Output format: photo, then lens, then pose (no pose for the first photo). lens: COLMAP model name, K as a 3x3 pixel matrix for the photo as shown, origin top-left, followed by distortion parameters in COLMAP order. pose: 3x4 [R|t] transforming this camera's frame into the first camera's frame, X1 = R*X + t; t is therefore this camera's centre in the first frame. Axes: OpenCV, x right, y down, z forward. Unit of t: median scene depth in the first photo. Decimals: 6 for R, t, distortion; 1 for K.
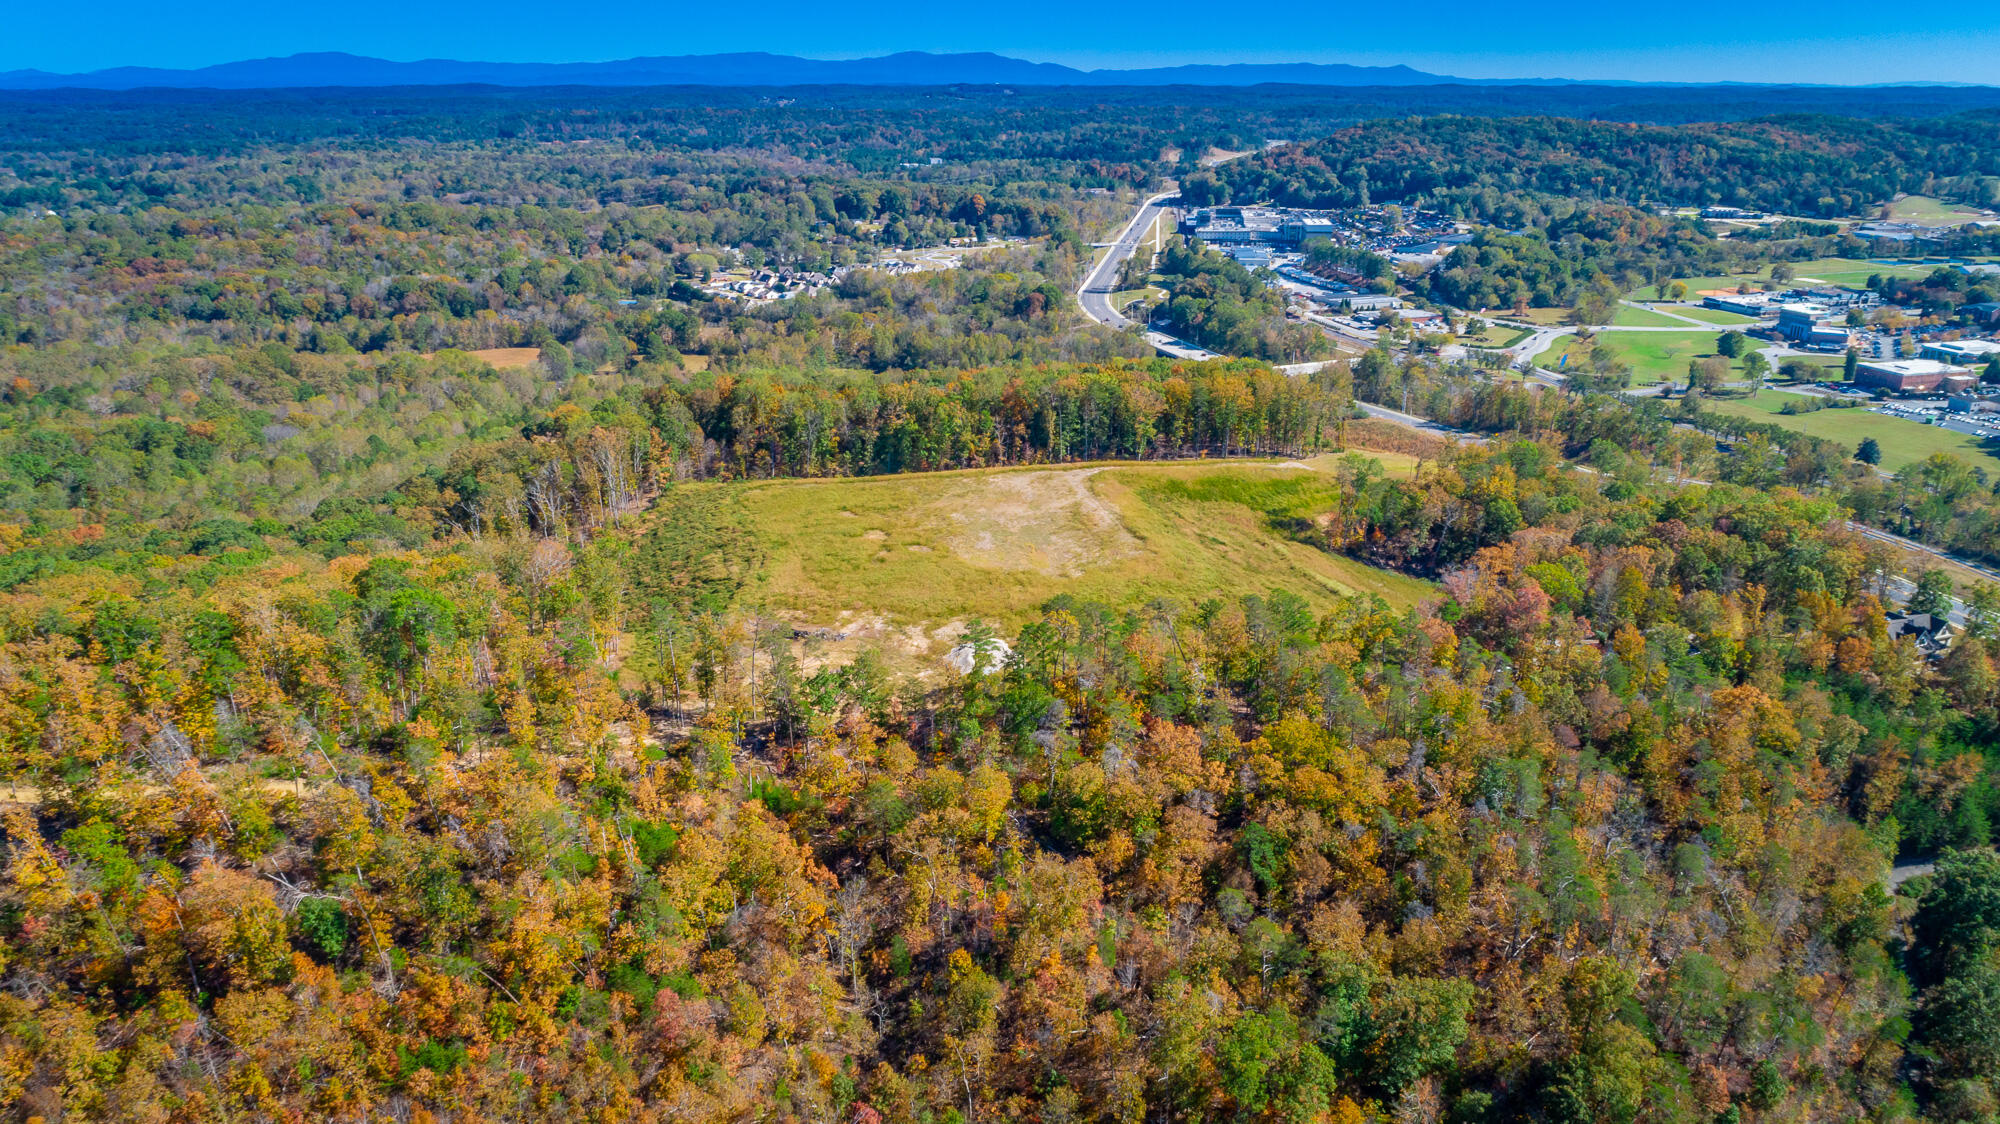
lens RADIAL K [[1370.8, 0, 994.1], [0, 1370.8, 565.0], [0, 0, 1]] dist [-0.024410, 0.013537]
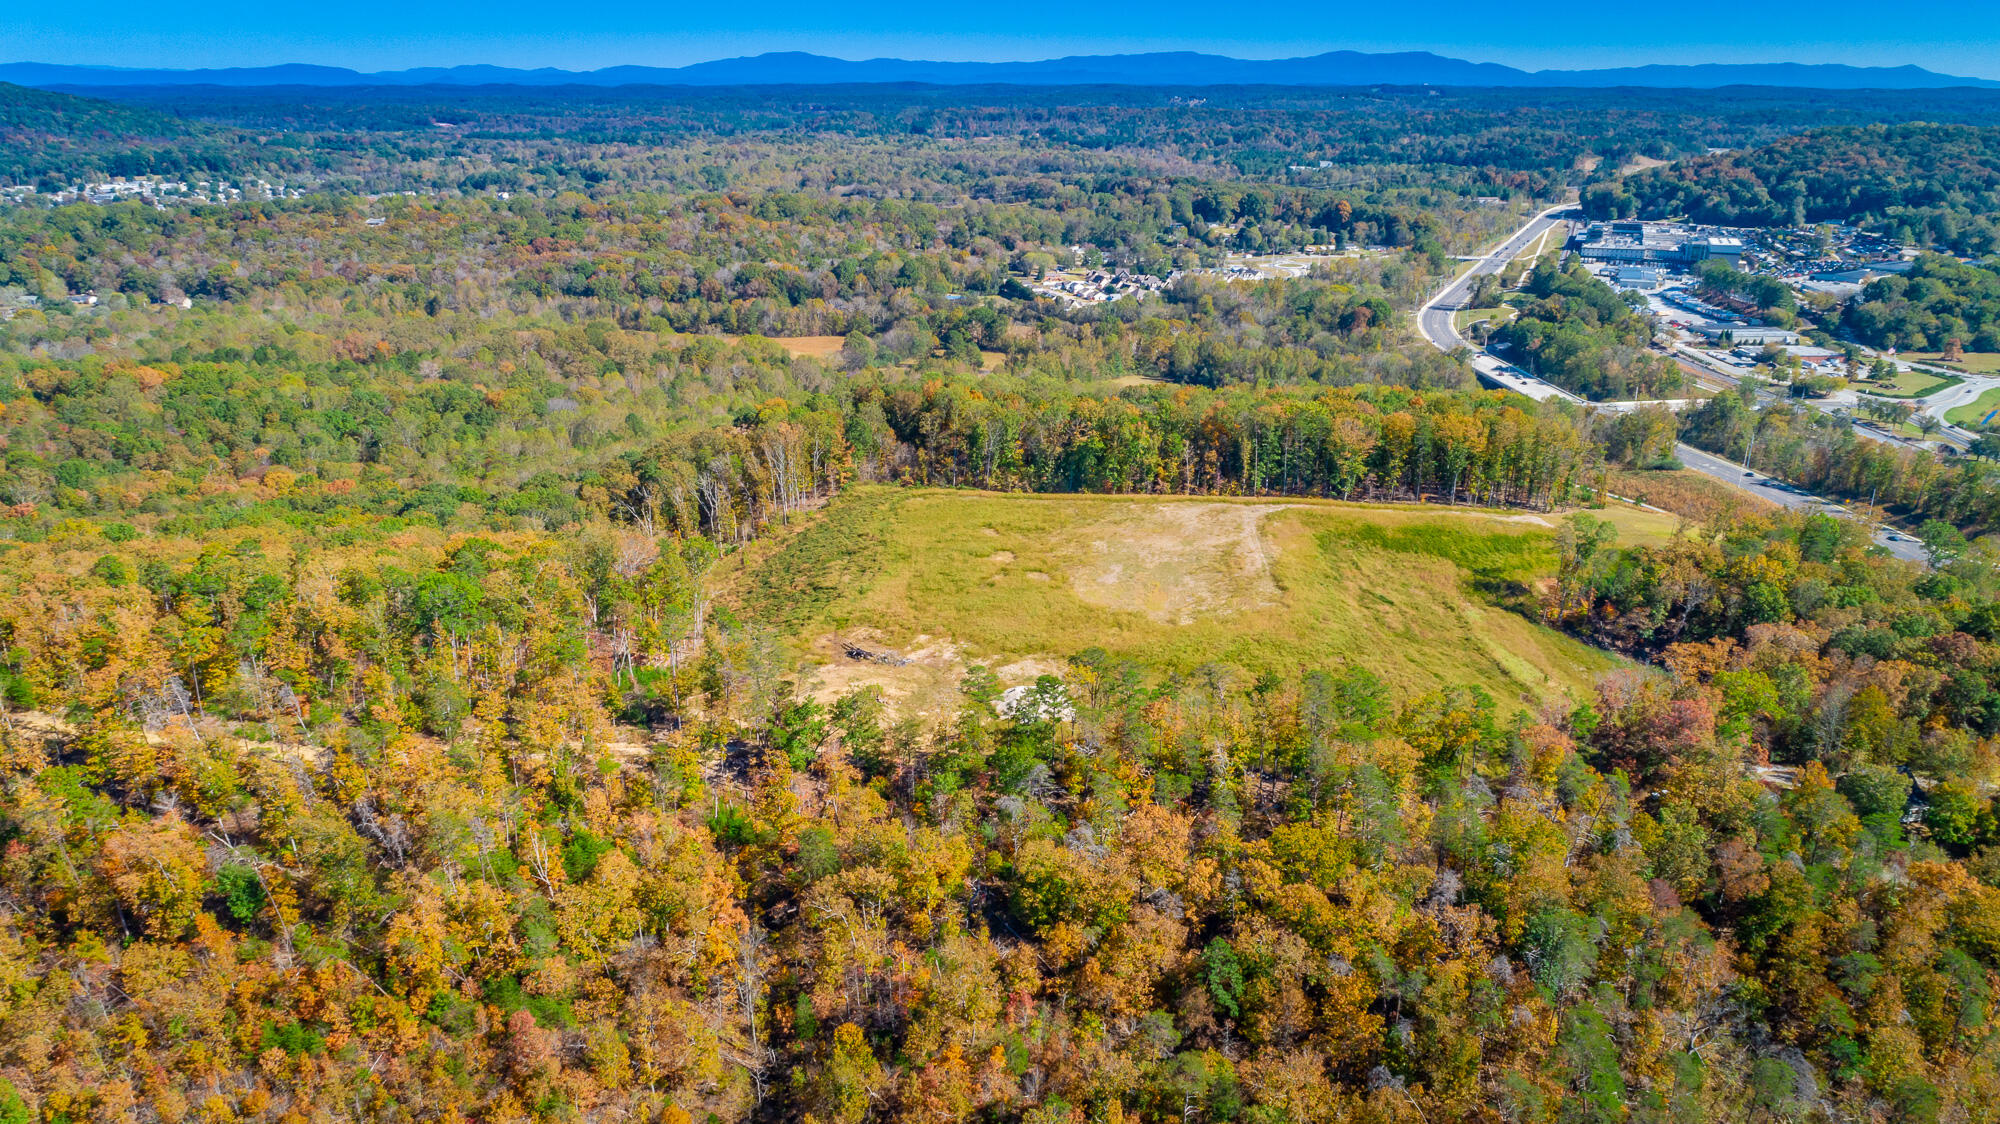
lens RADIAL K [[1370.8, 0, 994.1], [0, 1370.8, 565.0], [0, 0, 1]] dist [-0.024410, 0.013537]
pose [[0.957438, 0.096871, -0.271896, 0.056647], [-0.096813, 0.995209, 0.013661, -0.009722], [0.271917, 0.013244, 0.962230, 0.026020]]
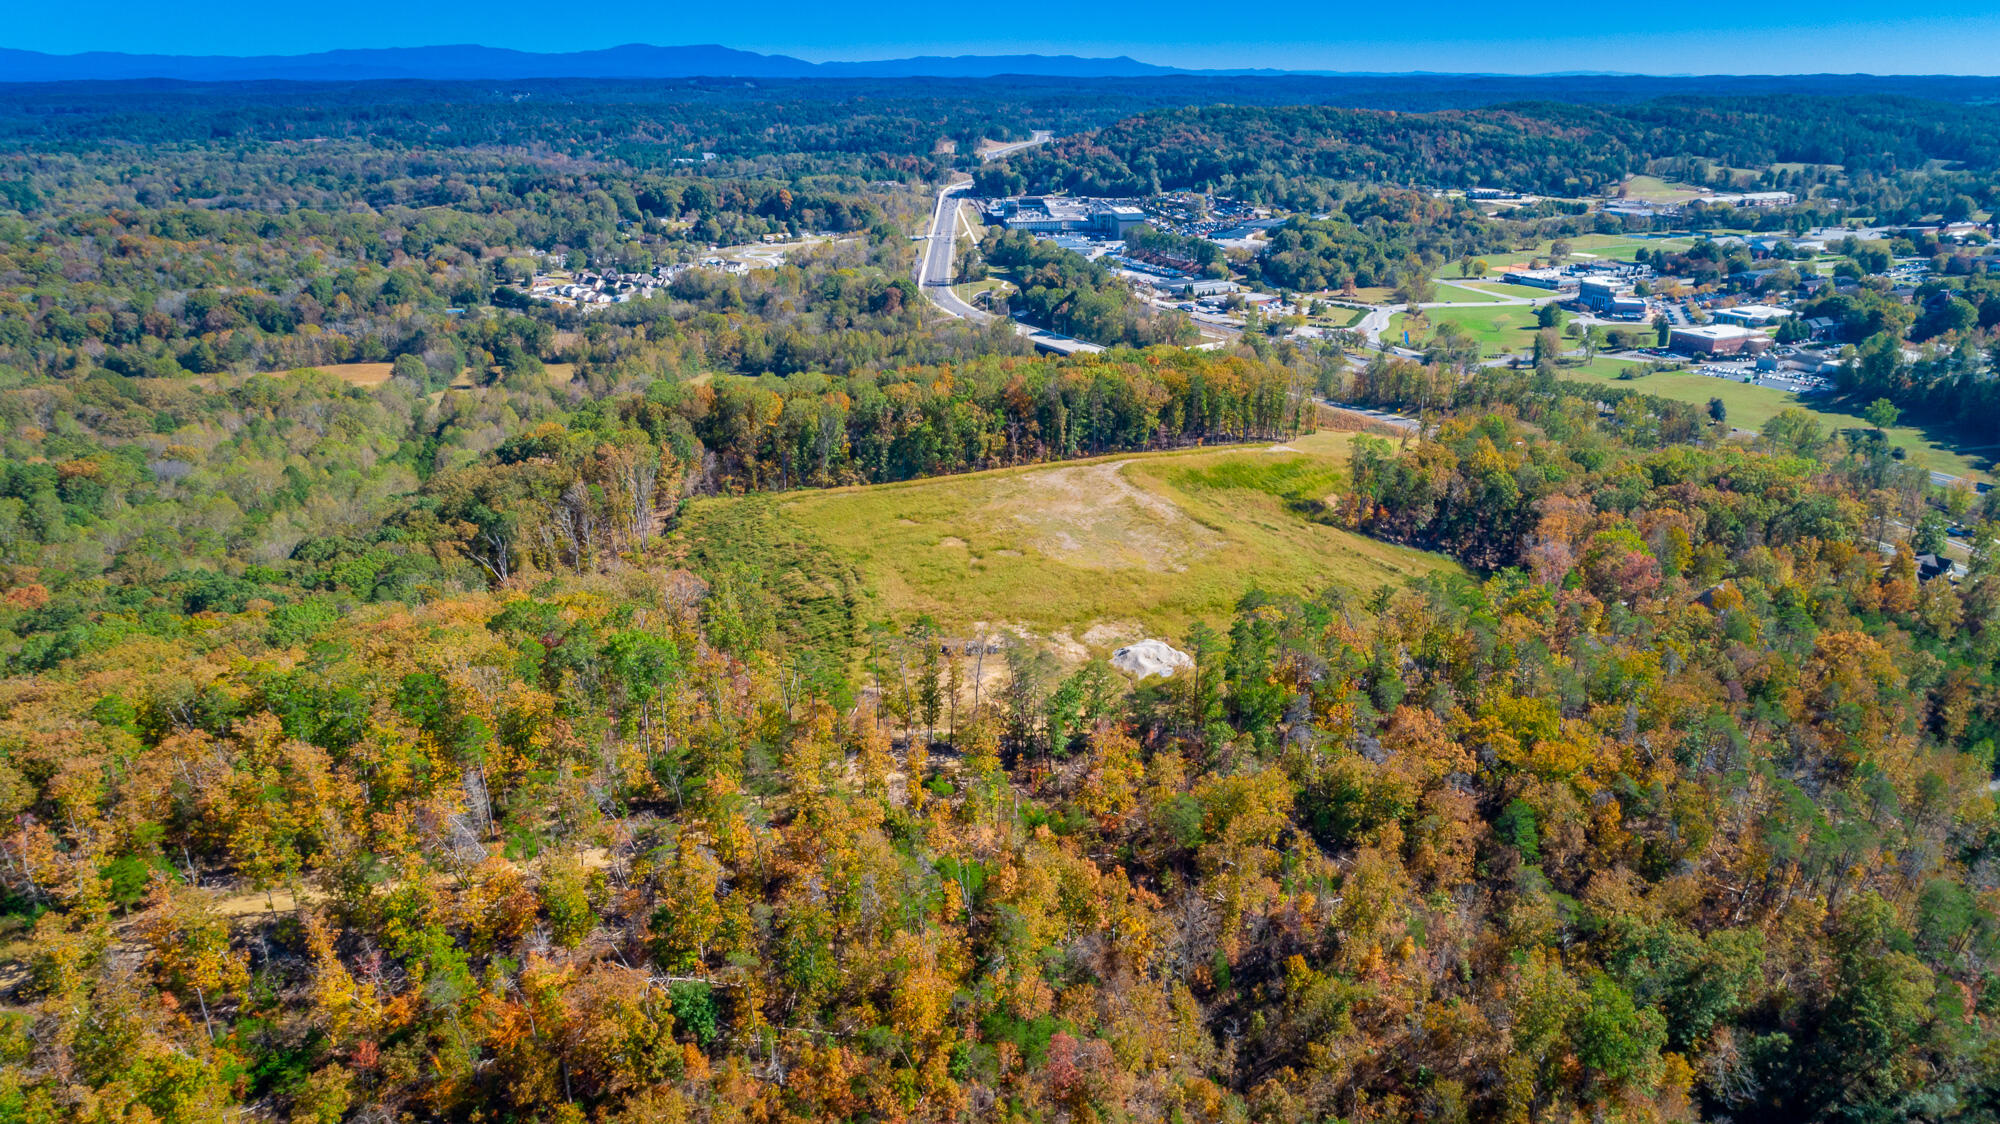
lens RADIAL K [[1370.8, 0, 994.1], [0, 1370.8, 565.0], [0, 0, 1]] dist [-0.024410, 0.013537]
pose [[0.982635, -0.064265, 0.174065, -0.076886], [0.063352, 0.997933, 0.010803, -0.004772], [-0.174399, 0.000412, 0.984675, 0.013230]]
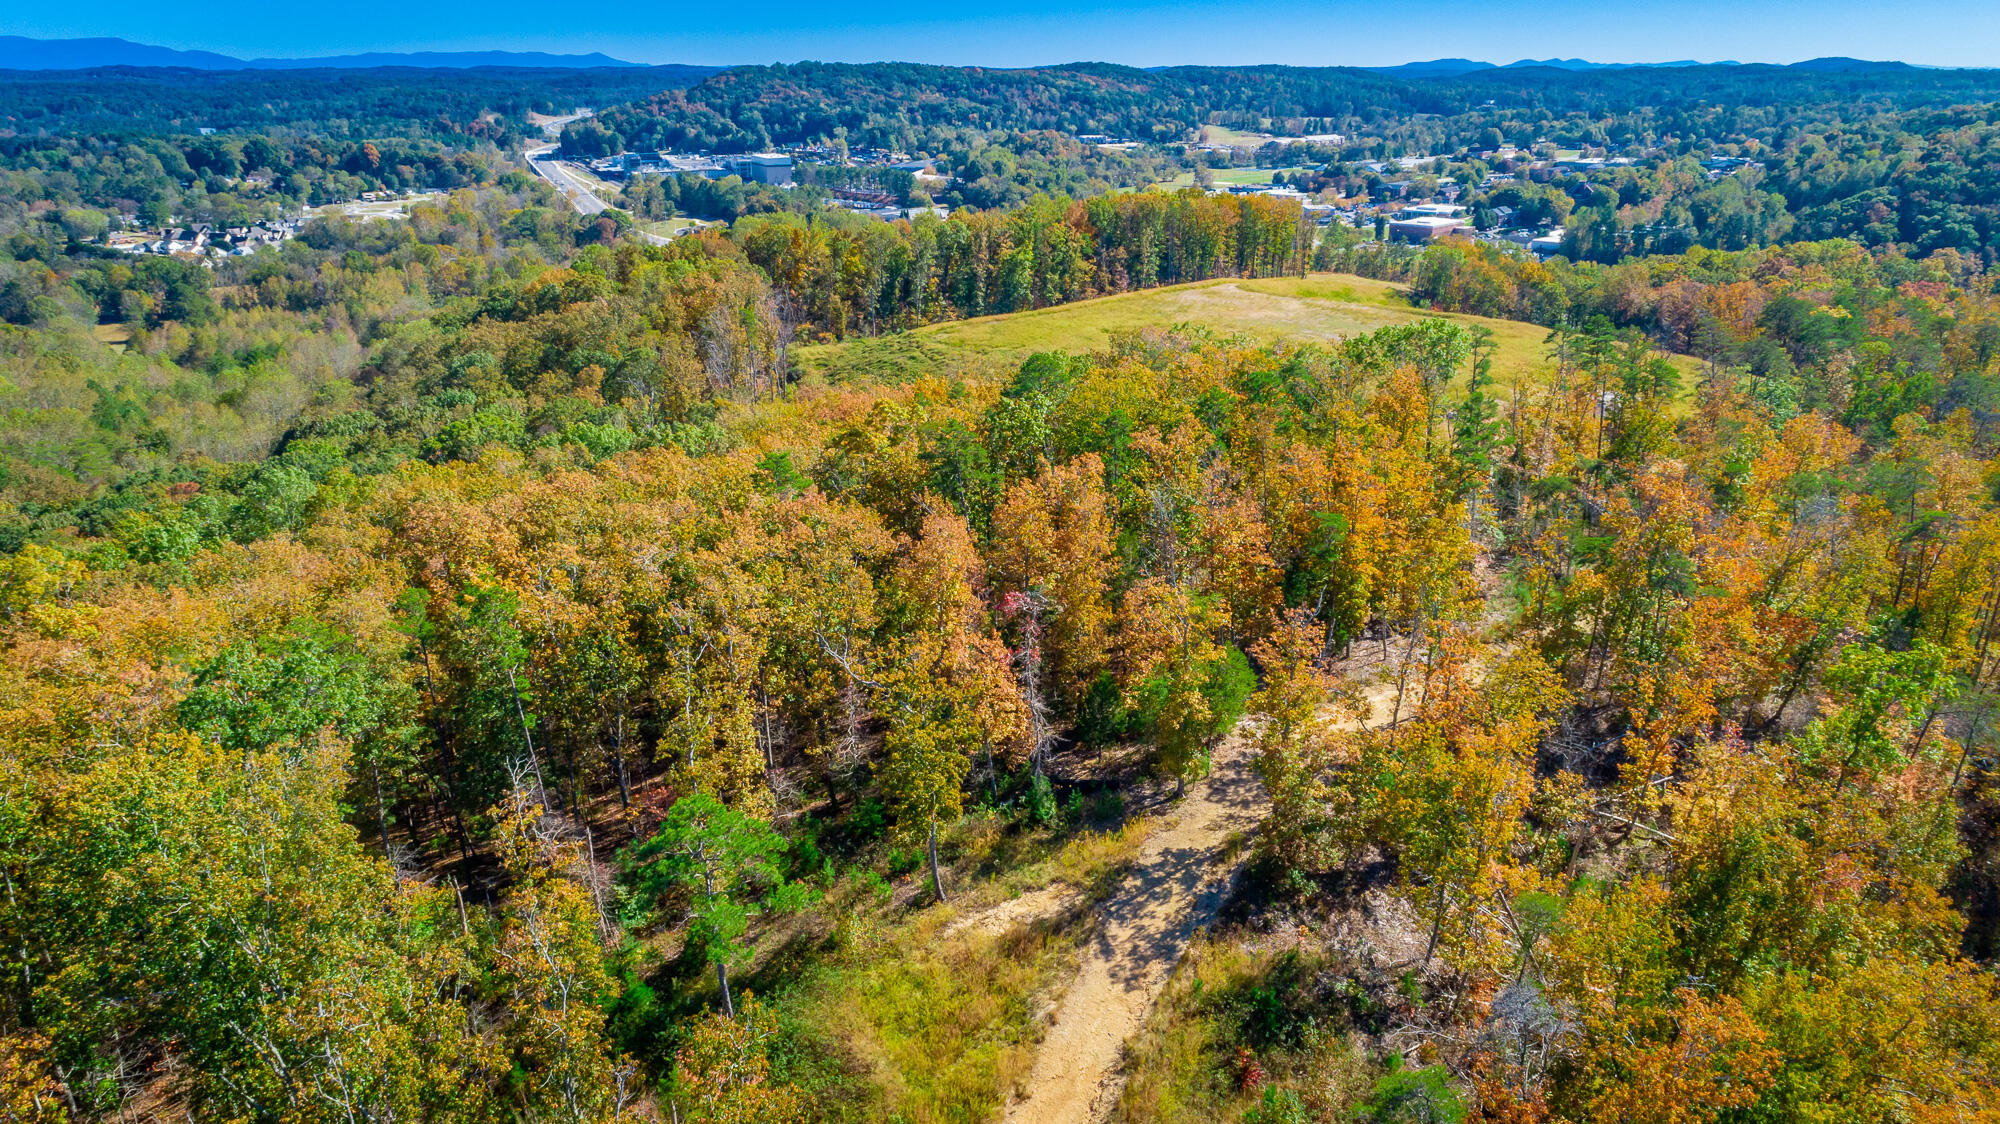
lens RADIAL K [[1361.5, 0, 995.6], [0, 1361.5, 562.0], [0, 0, 1]] dist [-0.022868, 0.011378]
pose [[0.853779, -0.177134, 0.489576, -0.203101], [0.174029, 0.983351, 0.052296, 0.013109], [-0.490688, 0.040551, 0.870391, 0.128491]]
